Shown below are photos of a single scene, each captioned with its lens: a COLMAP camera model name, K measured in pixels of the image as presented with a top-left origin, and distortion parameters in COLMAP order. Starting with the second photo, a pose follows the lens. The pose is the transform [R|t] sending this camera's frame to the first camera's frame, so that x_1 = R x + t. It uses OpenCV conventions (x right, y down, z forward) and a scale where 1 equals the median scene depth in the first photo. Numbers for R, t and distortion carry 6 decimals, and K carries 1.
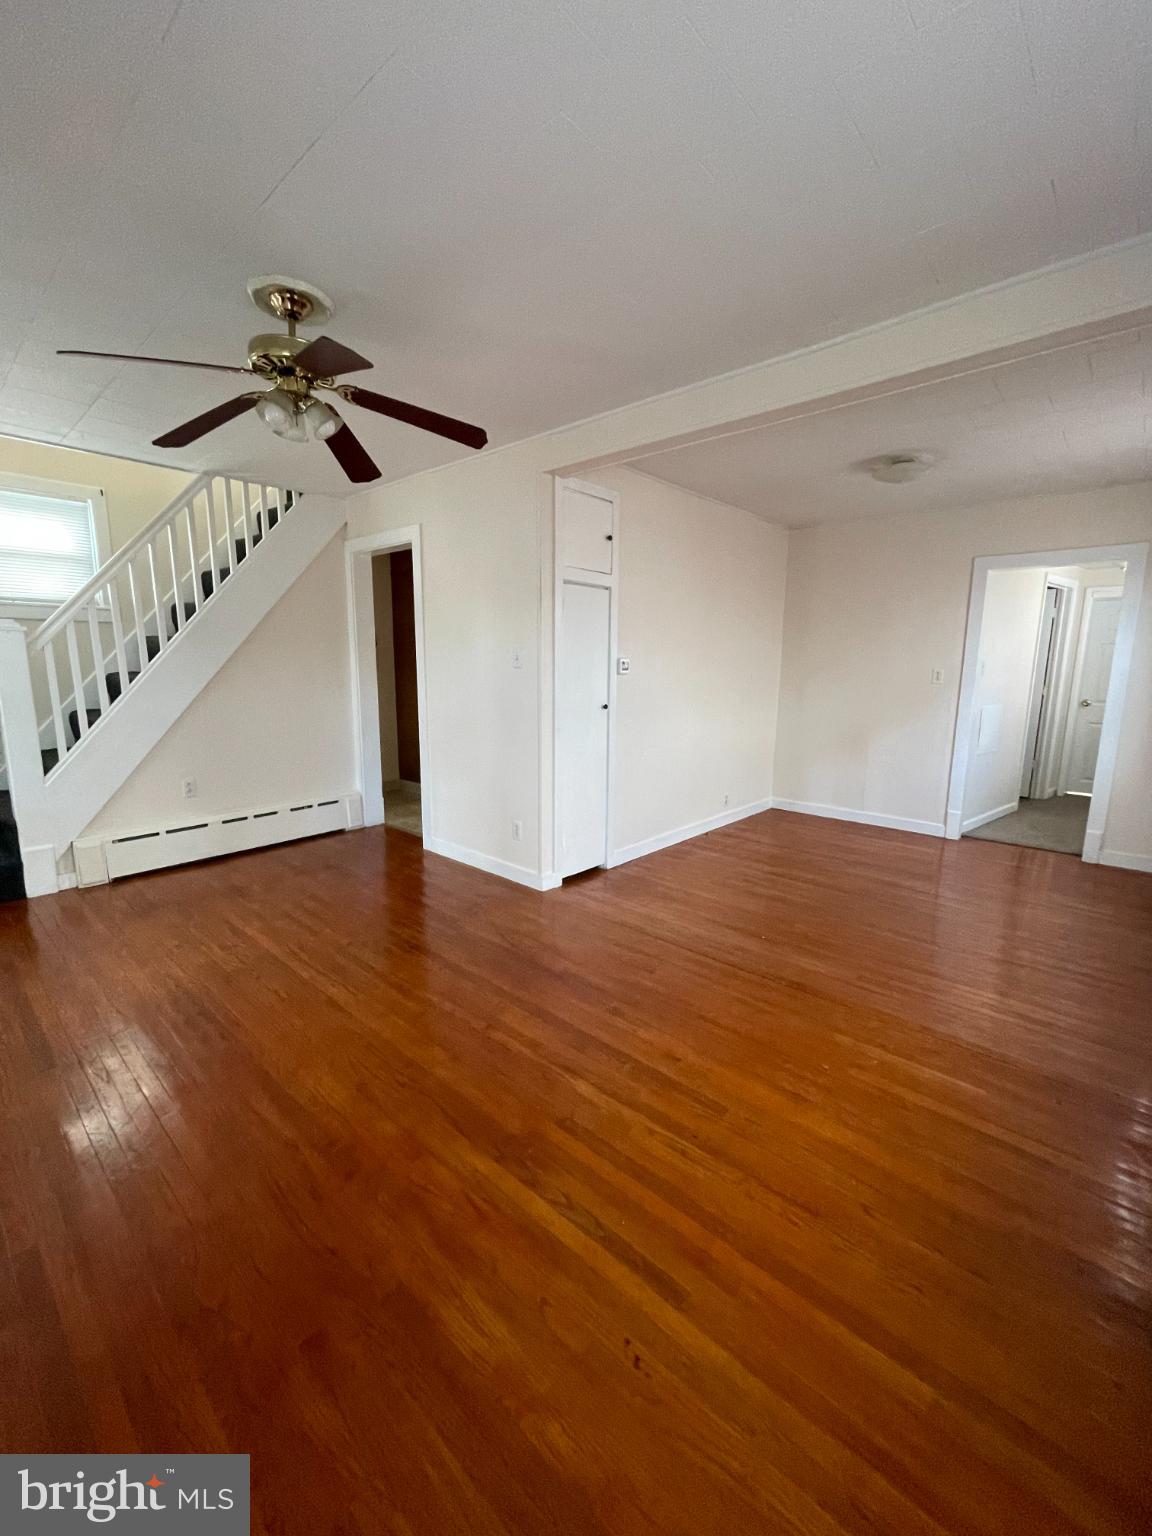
lens RADIAL K [[612.6, 0, 576.0], [0, 612.6, 768.0], [0, 0, 1]] dist [-0.000390, 0.000082]
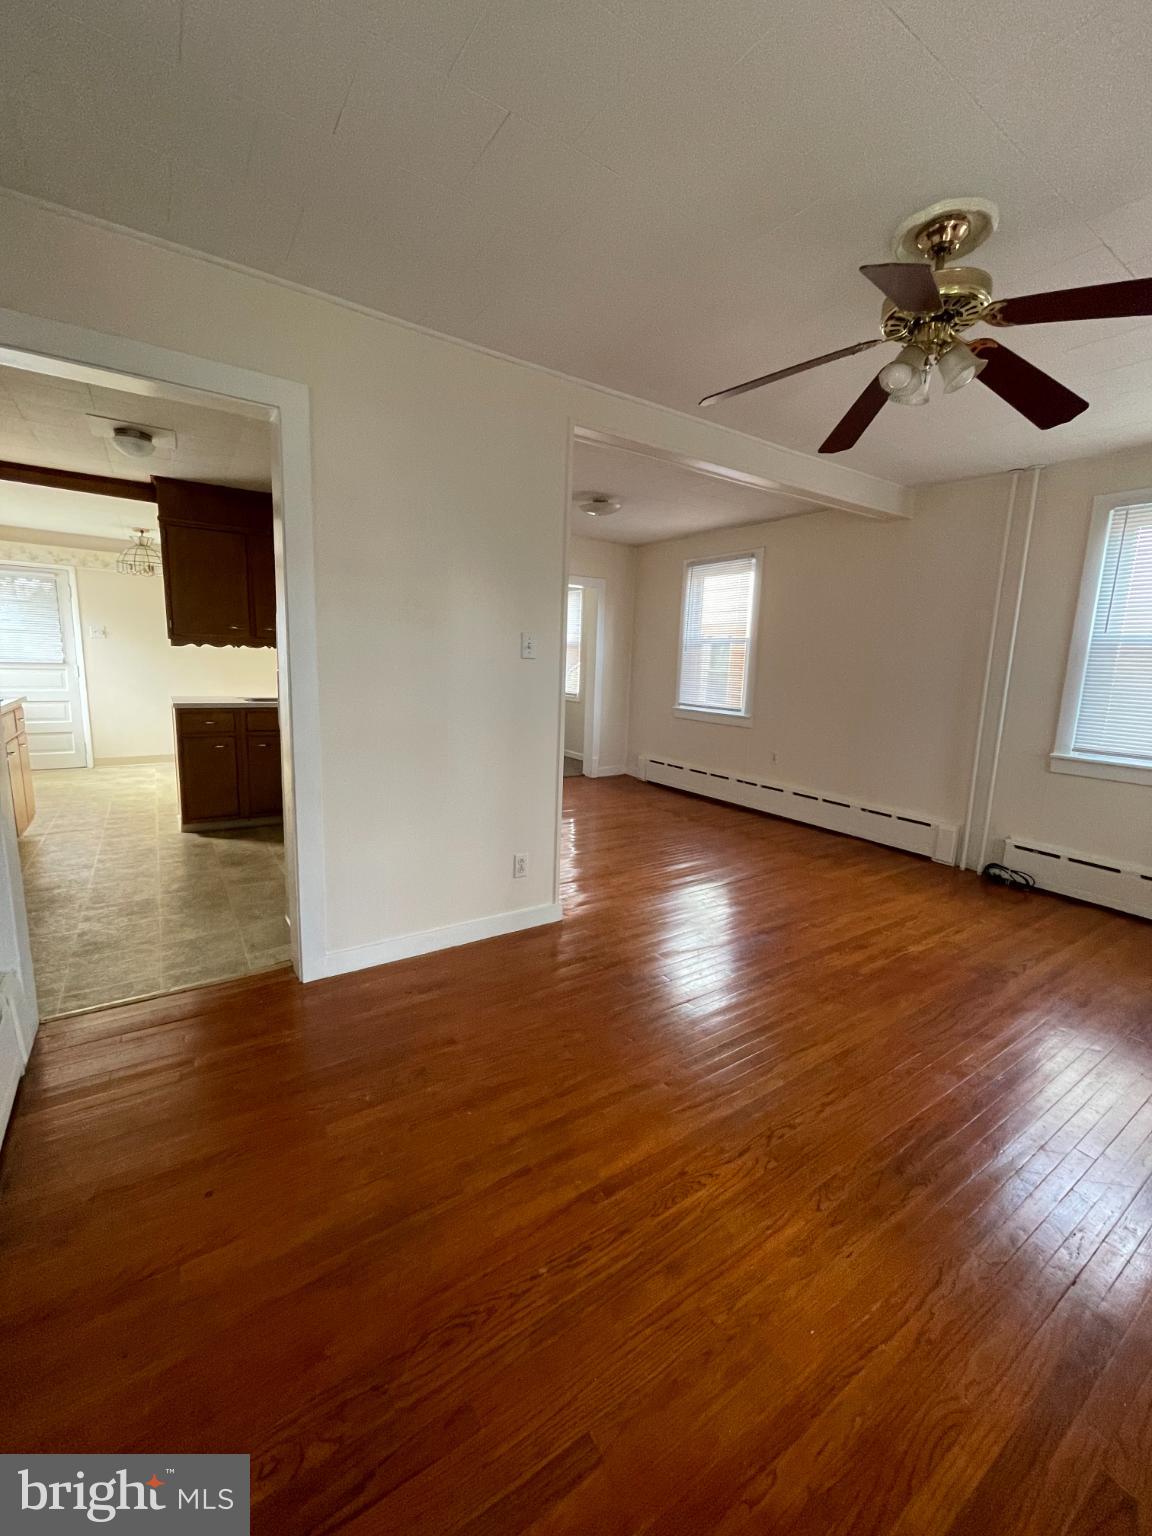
lens RADIAL K [[627.1, 0, 576.0], [0, 627.1, 768.0], [0, 0, 1]] dist [-0.000301, -0.000066]
pose [[0.241829, -0.169190, 0.955455, -1.387791], [0.135918, 0.980879, 0.139291, -0.204912], [-0.960752, 0.096179, 0.260201, 1.199721]]
